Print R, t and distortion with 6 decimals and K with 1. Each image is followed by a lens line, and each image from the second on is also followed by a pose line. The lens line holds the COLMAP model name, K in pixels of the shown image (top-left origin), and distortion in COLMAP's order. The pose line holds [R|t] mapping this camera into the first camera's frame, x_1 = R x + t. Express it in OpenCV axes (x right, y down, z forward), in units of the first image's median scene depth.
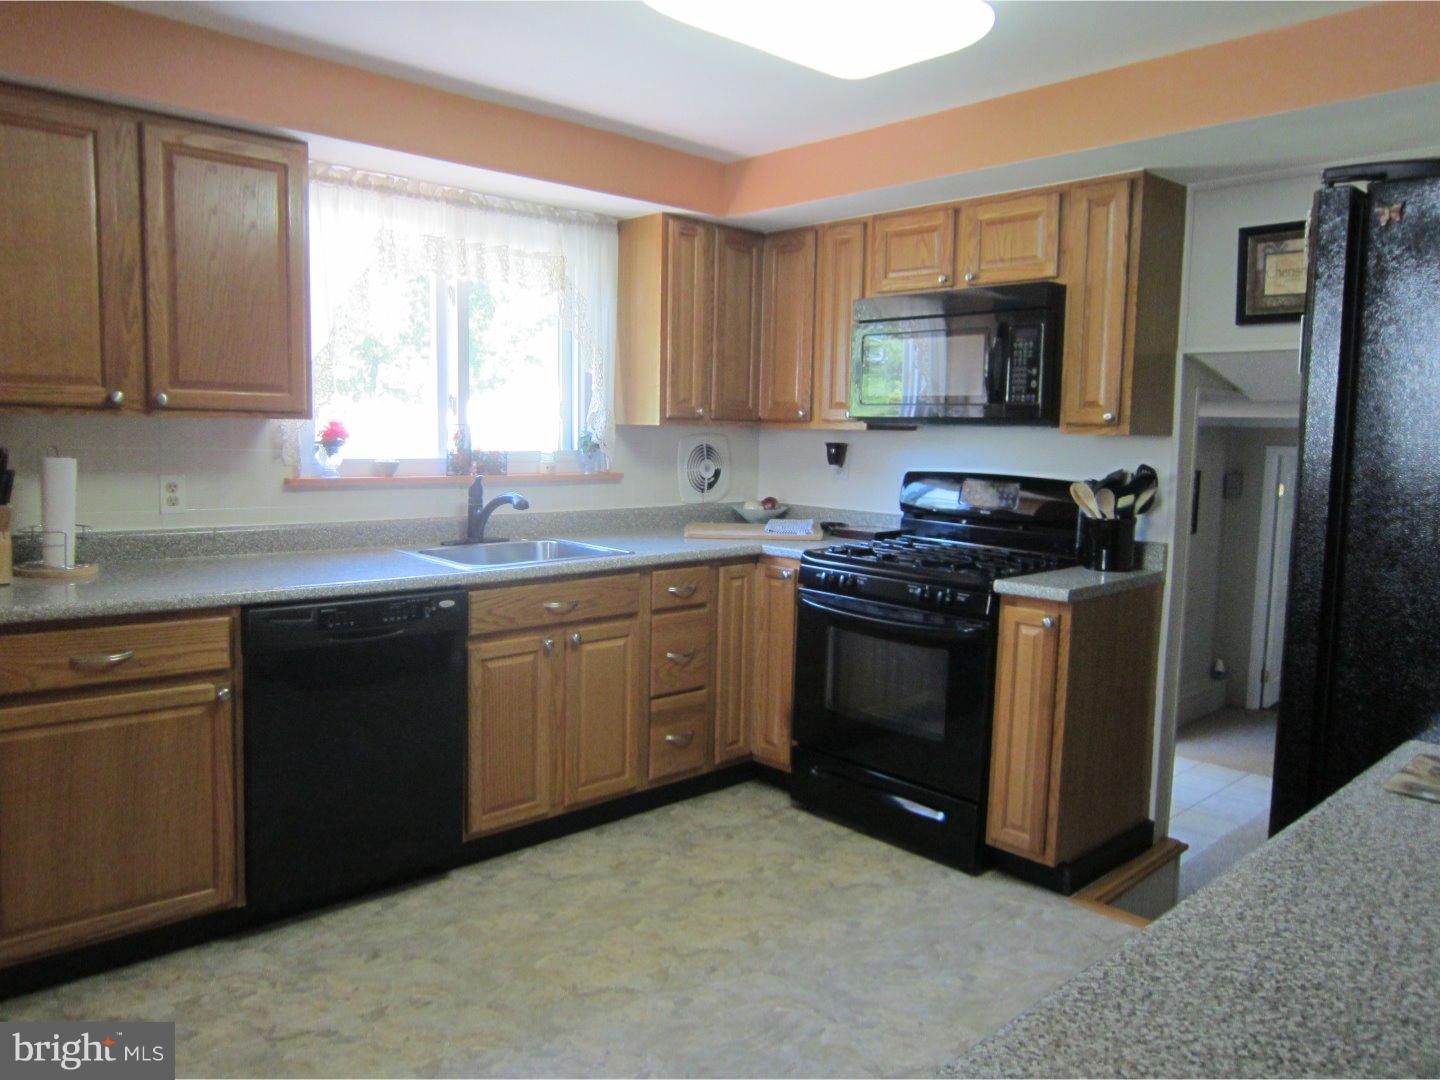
lens RADIAL K [[1031.5, 0, 708.9], [0, 1031.5, 538.0], [0, 0, 1]] dist [-0.024235, 0.002762]
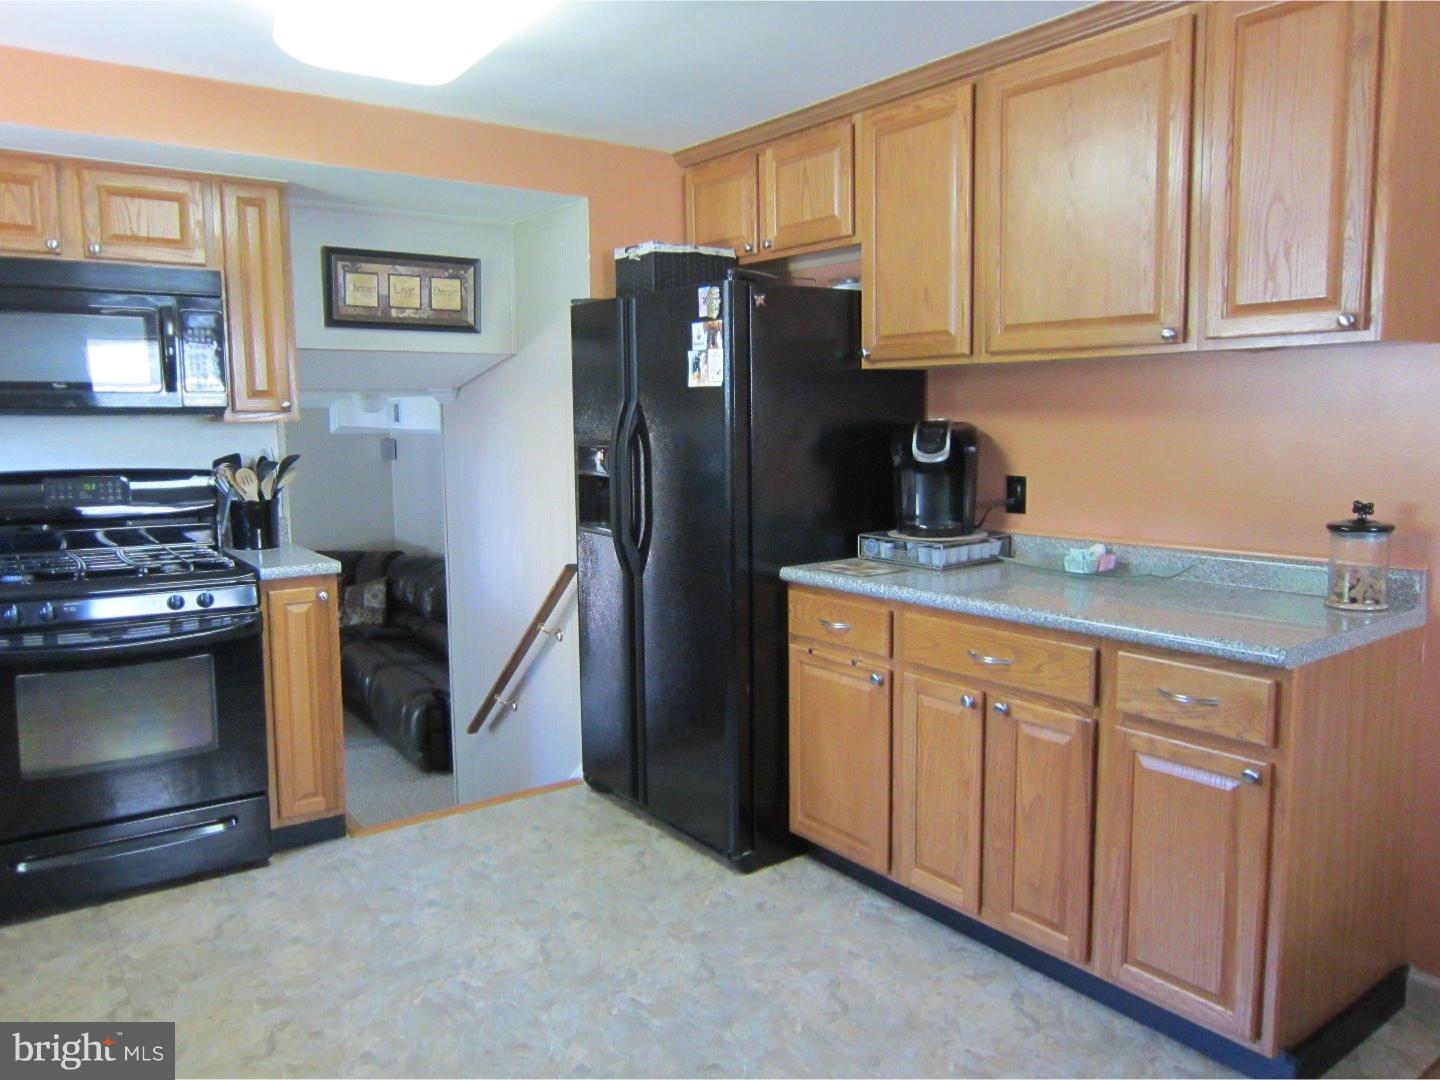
lens RADIAL K [[1031.5, 0, 704.1], [0, 1031.5, 536.9], [0, 0, 1]] dist [-0.024235, 0.002762]
pose [[0.121294, -0.136479, 0.983189, -0.669284], [0.109236, 0.986322, 0.123437, -0.068131], [-0.986588, 0.092427, 0.134543, 0.441082]]
